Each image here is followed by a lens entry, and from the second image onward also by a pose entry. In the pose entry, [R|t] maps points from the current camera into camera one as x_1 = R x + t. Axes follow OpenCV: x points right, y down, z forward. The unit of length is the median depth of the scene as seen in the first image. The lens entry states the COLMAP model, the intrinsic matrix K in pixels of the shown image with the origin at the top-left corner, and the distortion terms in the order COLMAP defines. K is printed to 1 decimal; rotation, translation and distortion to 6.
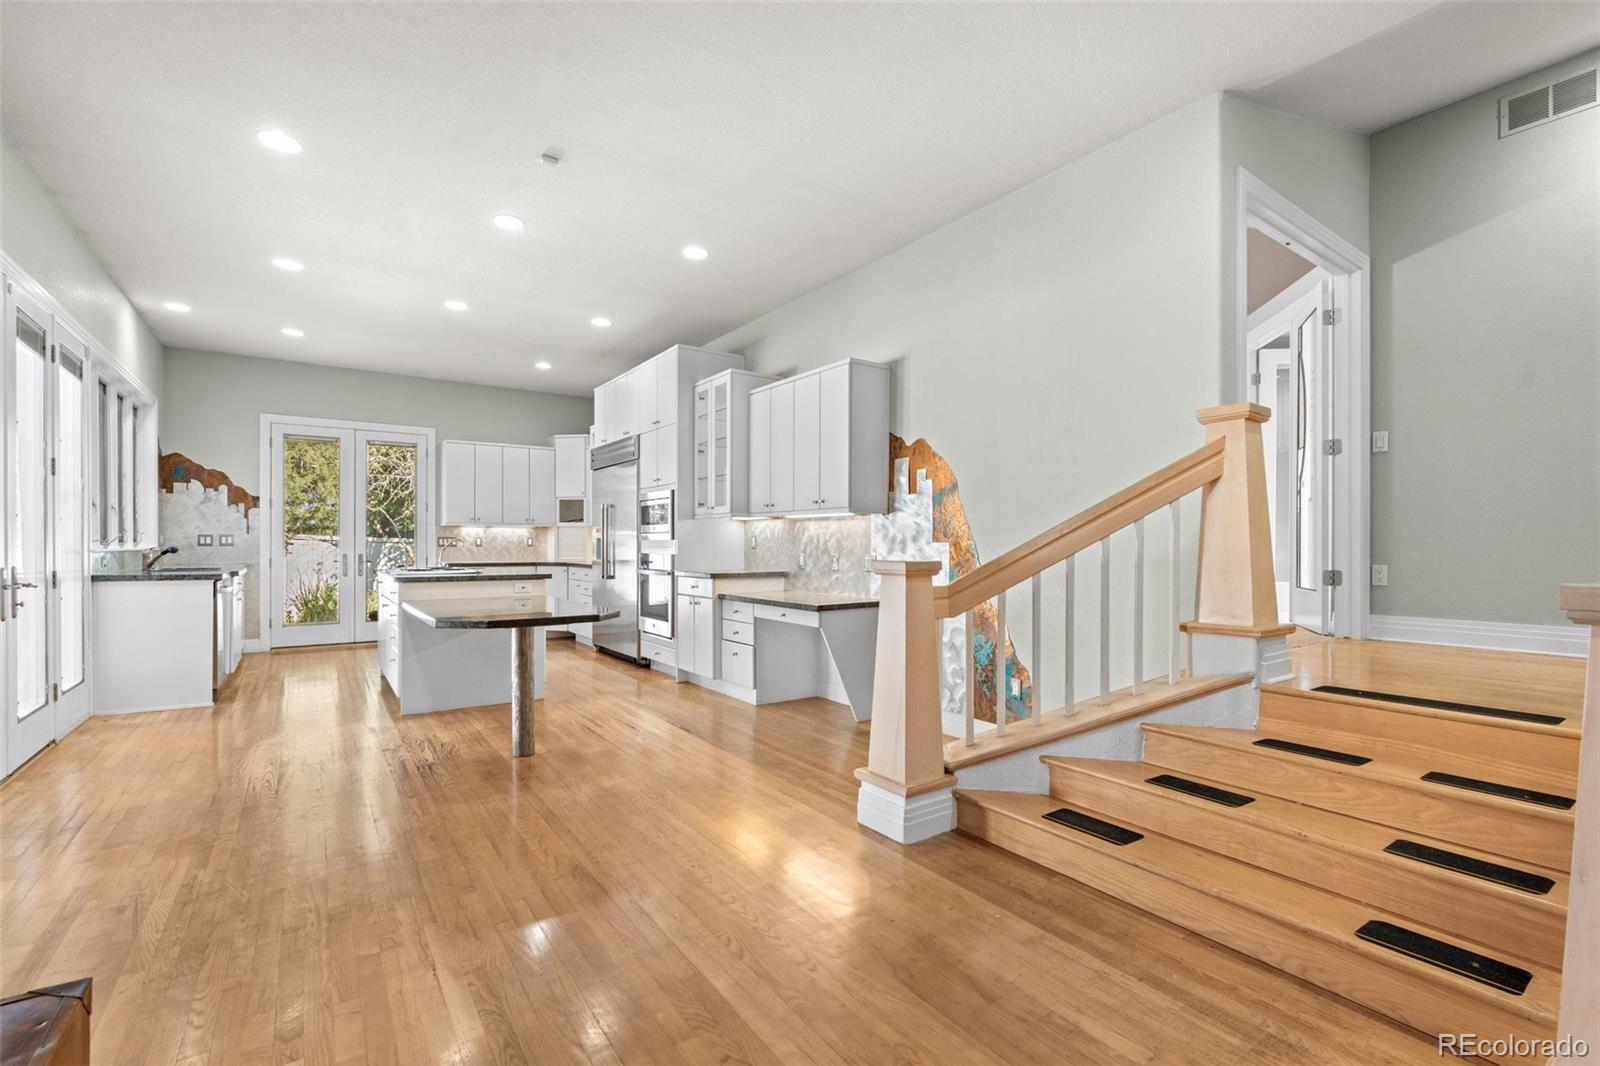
lens RADIAL K [[702.5, 0, 795.3], [0, 702.5, 542.2], [0, 0, 1]] dist [-0.004793, -0.000041]
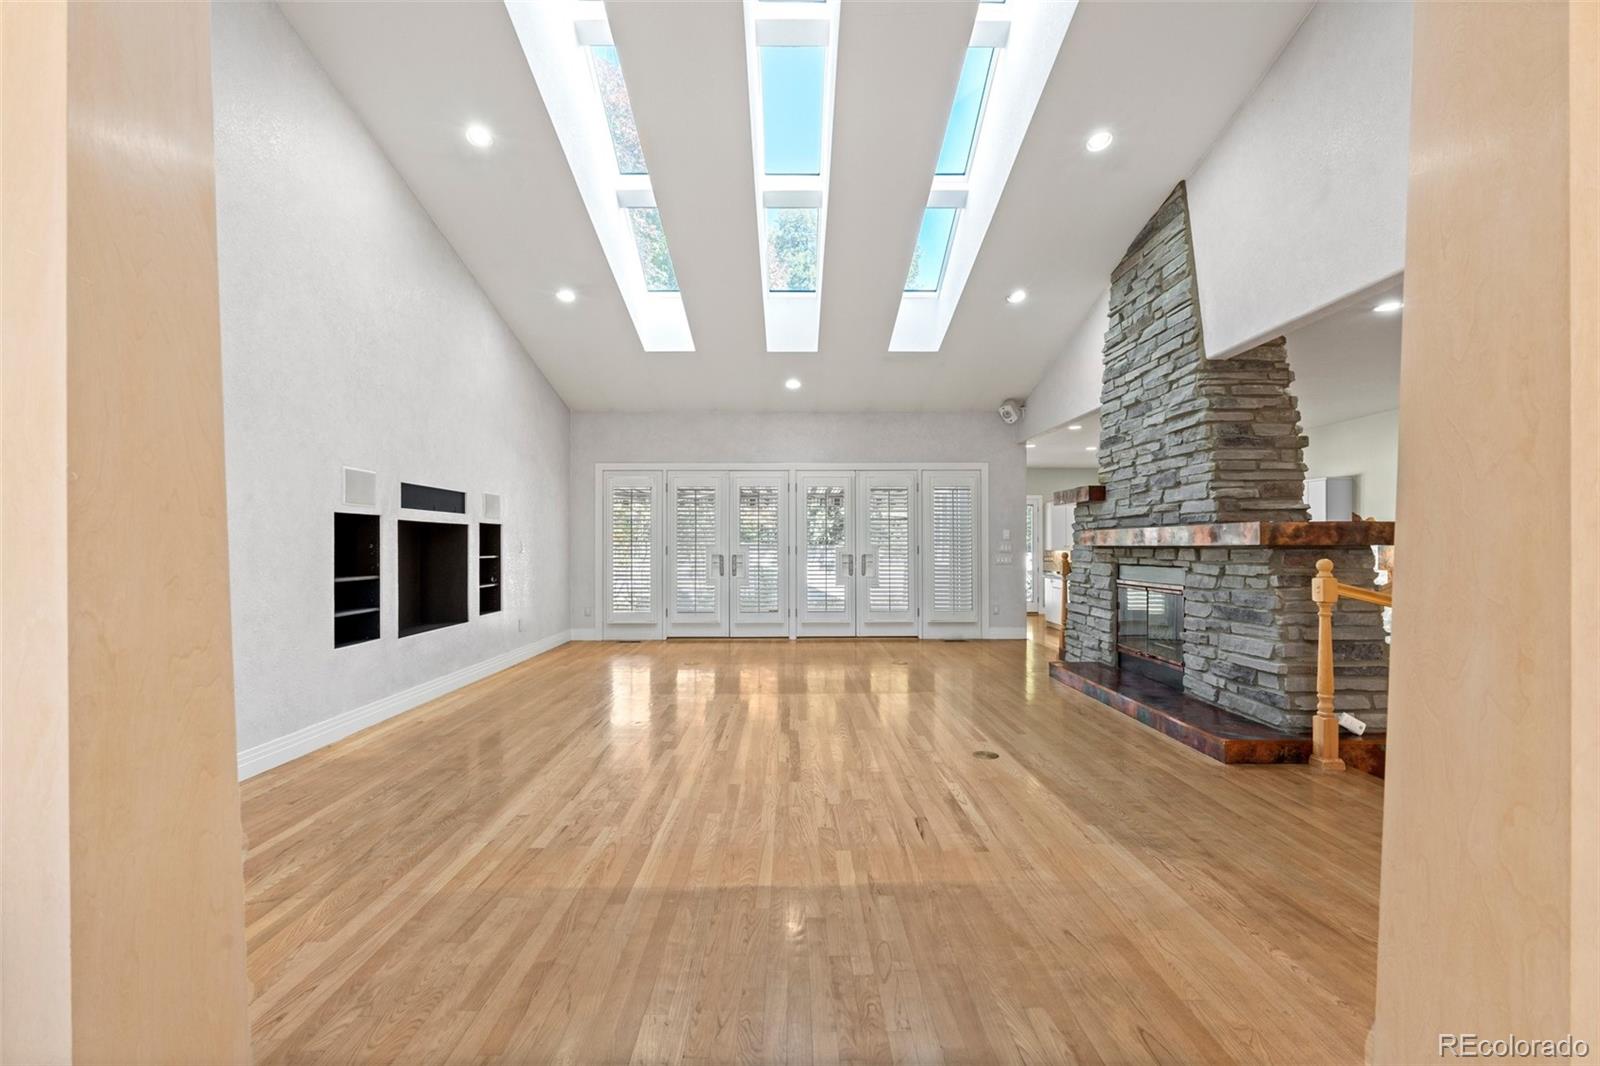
lens RADIAL K [[702.4, 0, 802.1], [0, 702.4, 540.4], [0, 0, 1]] dist [-0.003579, -0.000106]
pose [[0.830223, -0.005239, -0.557406, -0.067662], [0.002436, 0.999980, -0.005769, -0.095794], [0.557426, 0.003432, 0.830220, -1.978762]]
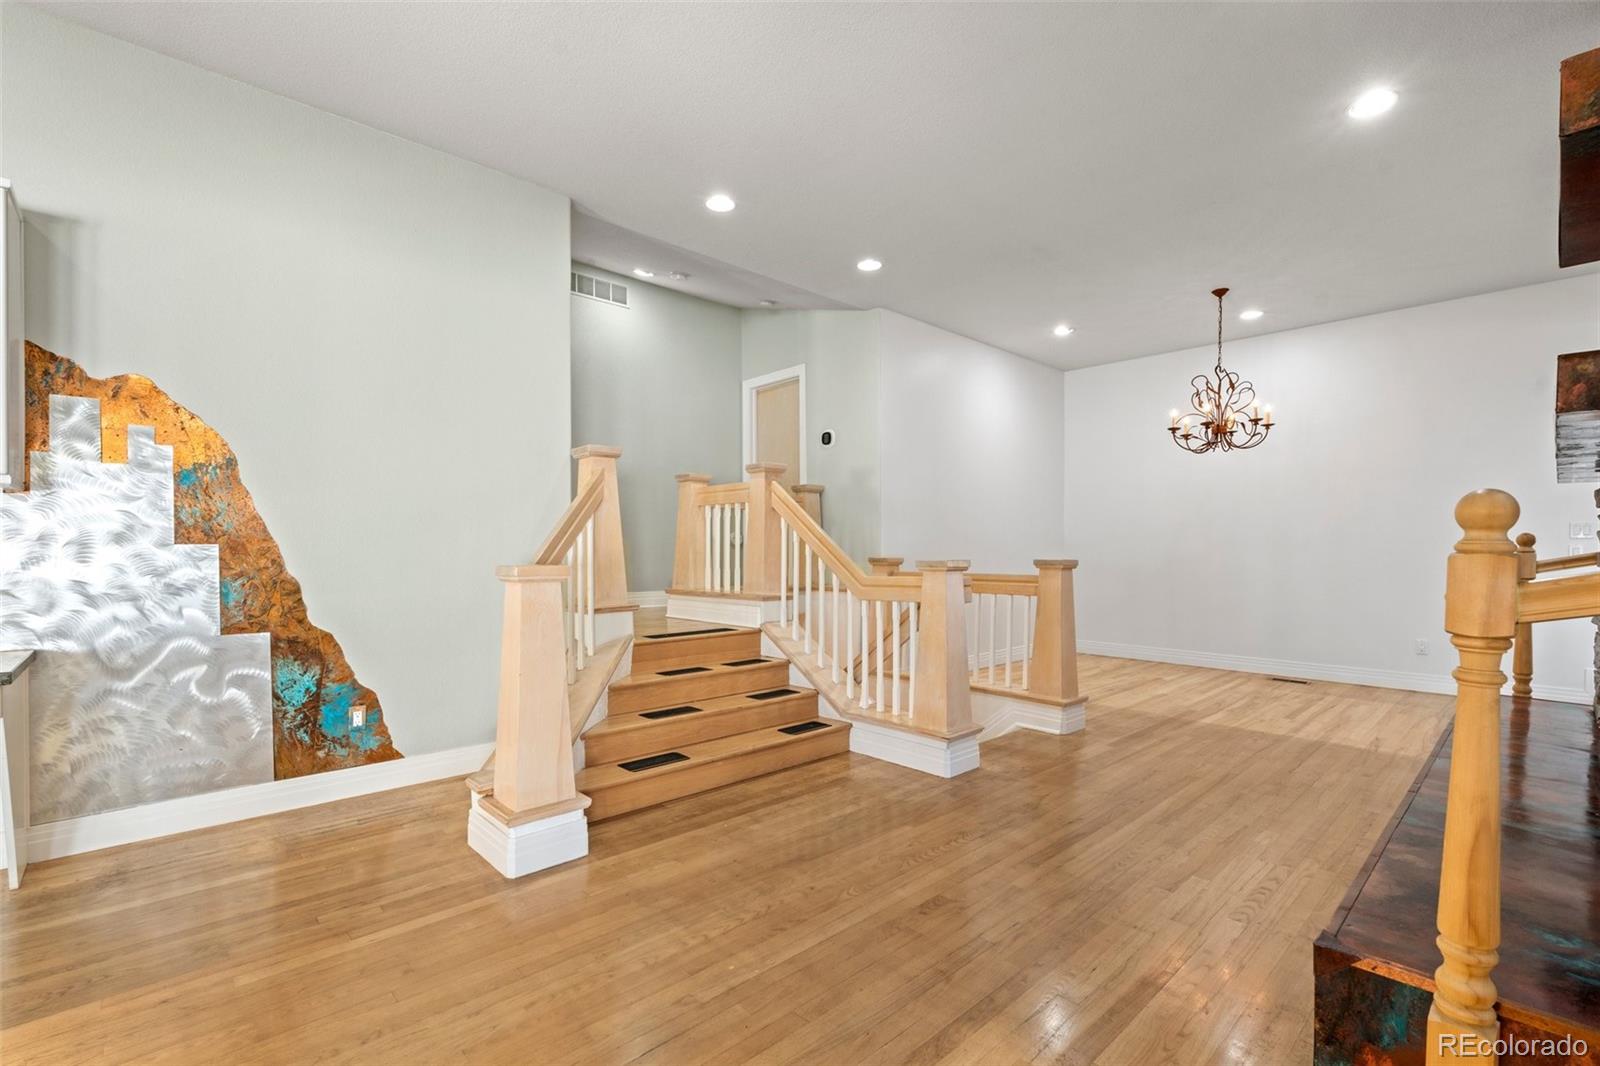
lens RADIAL K [[707.2, 0, 806.3], [0, 707.2, 557.4], [0, 0, 1]] dist [-0.001726, -0.000096]
pose [[-0.139598, -0.015944, 0.990080, -0.664072], [-0.004563, 0.999870, 0.015458, -0.000117], [-0.990198, -0.002360, -0.139653, 0.649528]]
